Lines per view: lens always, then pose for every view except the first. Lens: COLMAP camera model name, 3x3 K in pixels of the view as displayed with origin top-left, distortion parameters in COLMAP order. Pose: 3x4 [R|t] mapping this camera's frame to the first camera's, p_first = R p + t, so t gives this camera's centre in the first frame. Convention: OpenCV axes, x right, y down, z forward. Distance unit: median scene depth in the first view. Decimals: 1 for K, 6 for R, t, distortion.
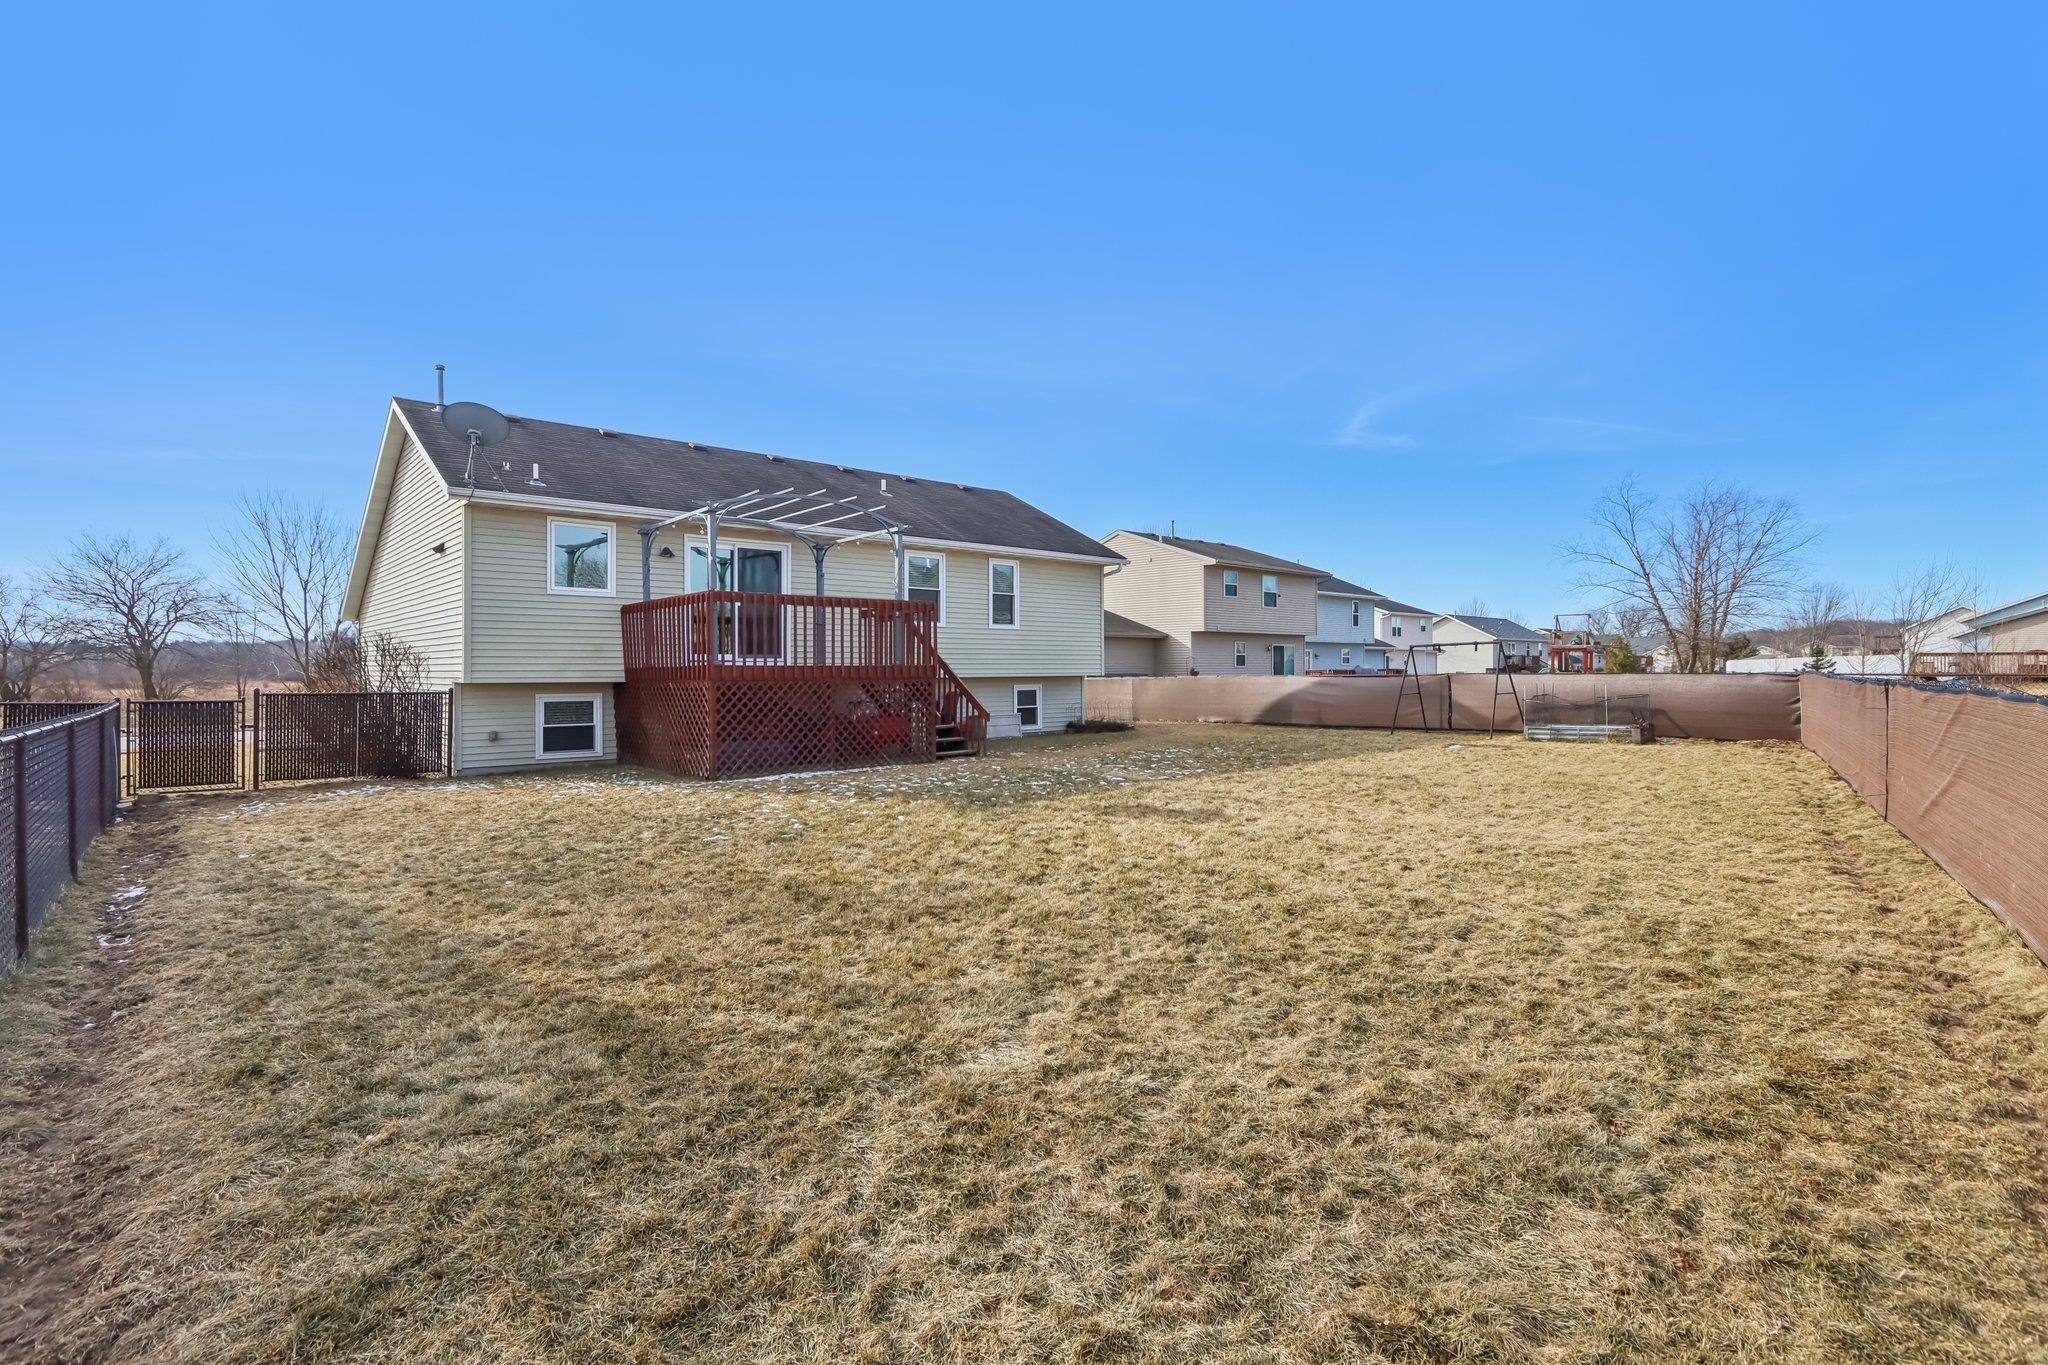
lens RADIAL K [[972.5, 0, 1024.0], [0, 972.5, 682.5], [0, 0, 1]] dist [-0.015927, 0.000060]
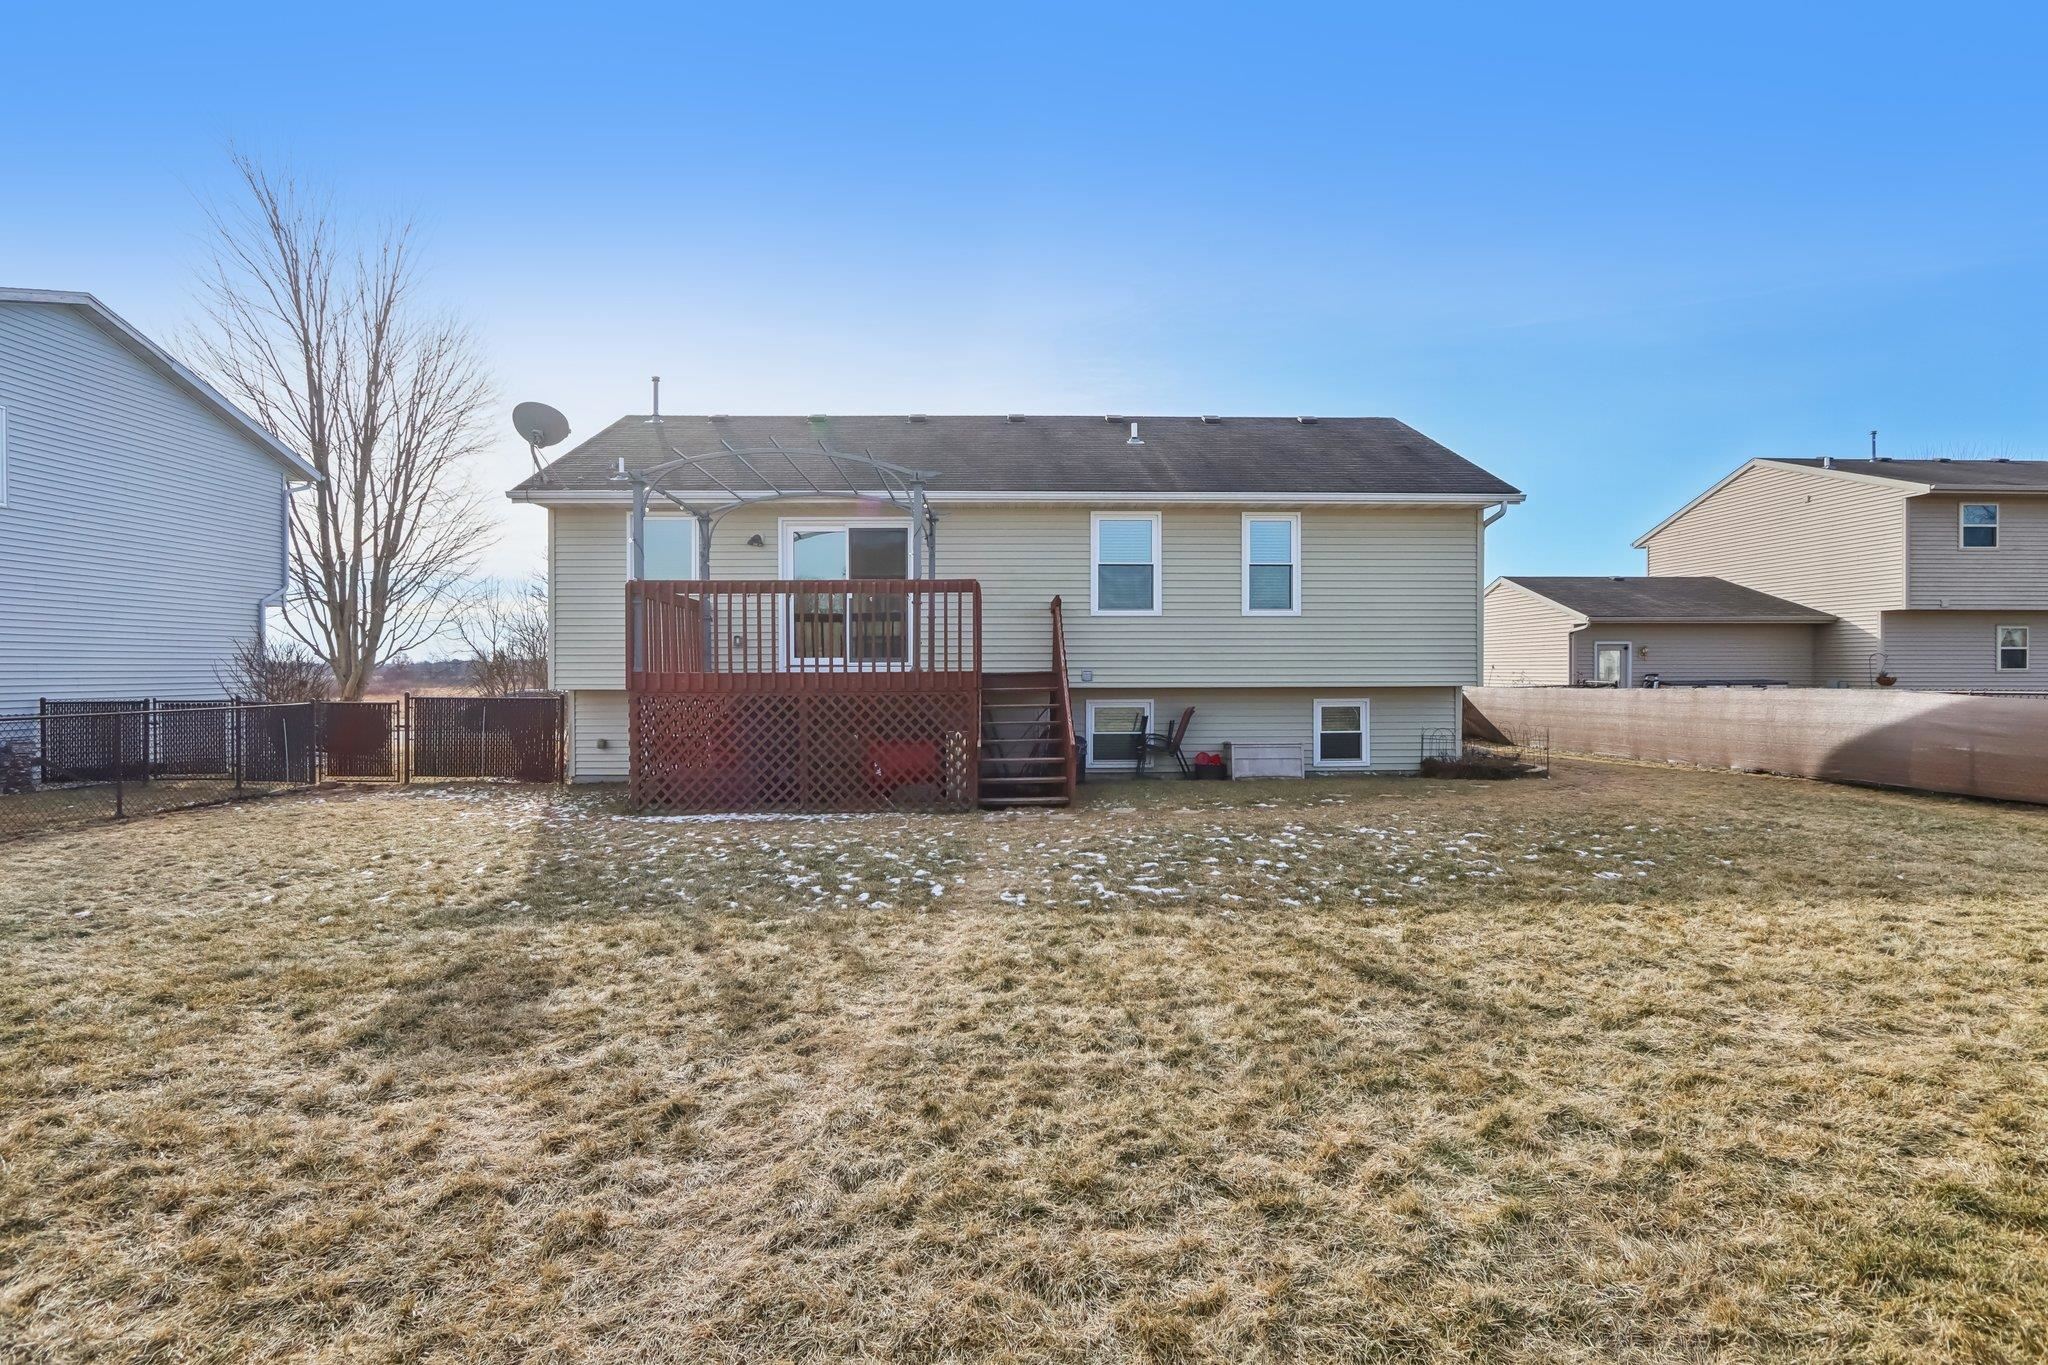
lens RADIAL K [[972.5, 0, 1024.0], [0, 972.5, 682.5], [0, 0, 1]] dist [-0.015927, 0.000060]
pose [[0.757794, 0.008918, -0.652433, 0.316426], [-0.009506, 0.999951, 0.002628, -0.010066], [0.652425, 0.004211, 0.757842, 0.416040]]
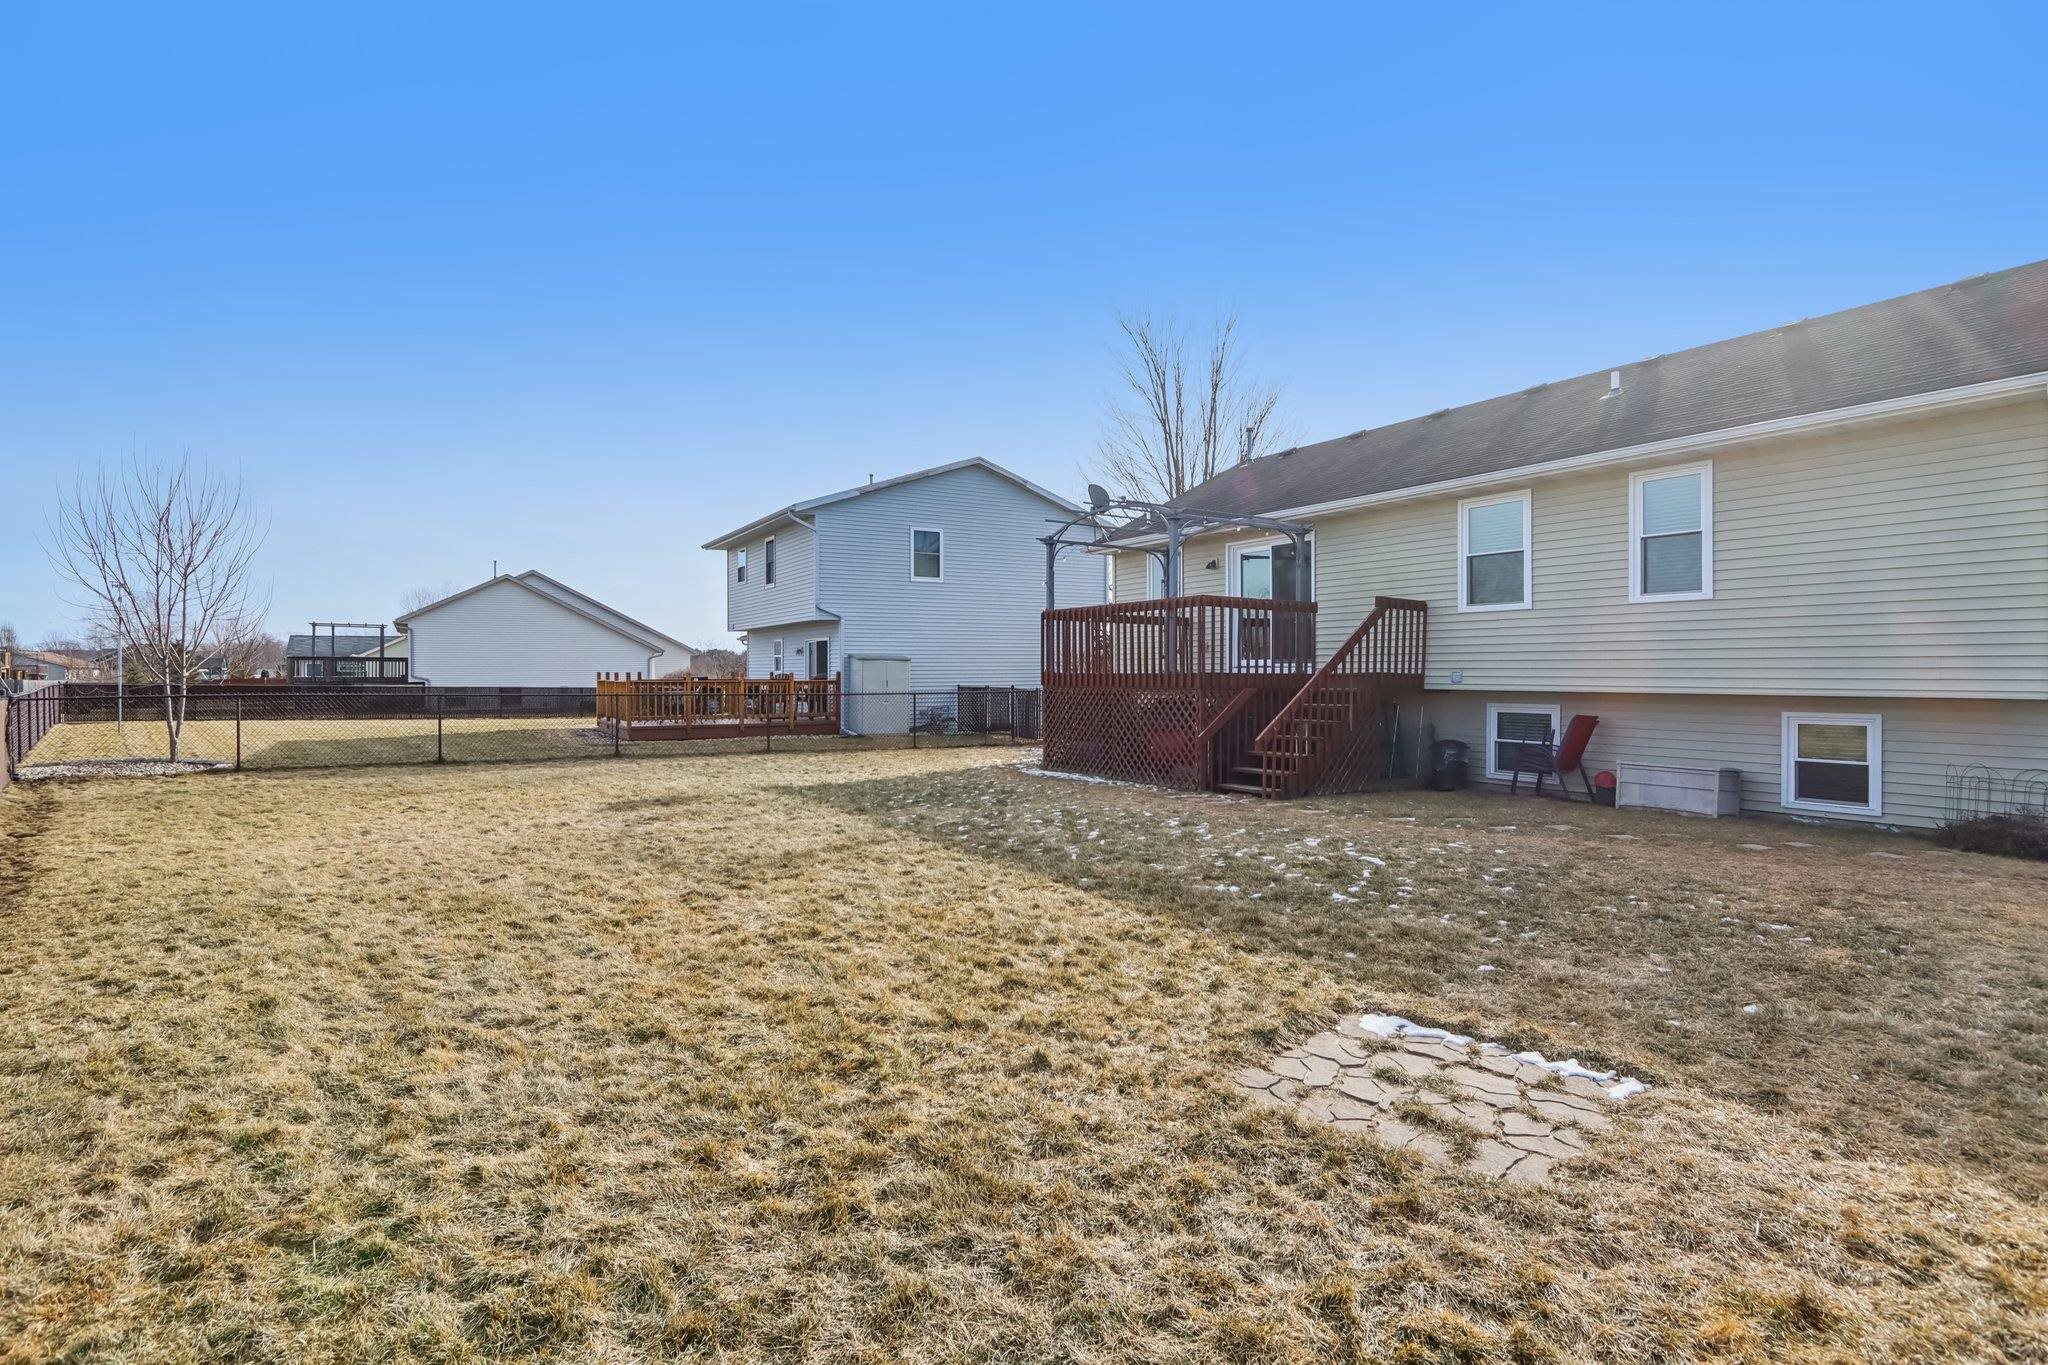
lens RADIAL K [[996.9, 0, 1024.0], [0, 996.9, 682.5], [0, 0, 1]] dist [0.000188, -0.000454]
pose [[-0.188276, 0.017831, -0.981954, 0.621074], [-0.008664, 0.999766, 0.019815, -0.021126], [0.982078, 0.012239, -0.188077, 0.835473]]
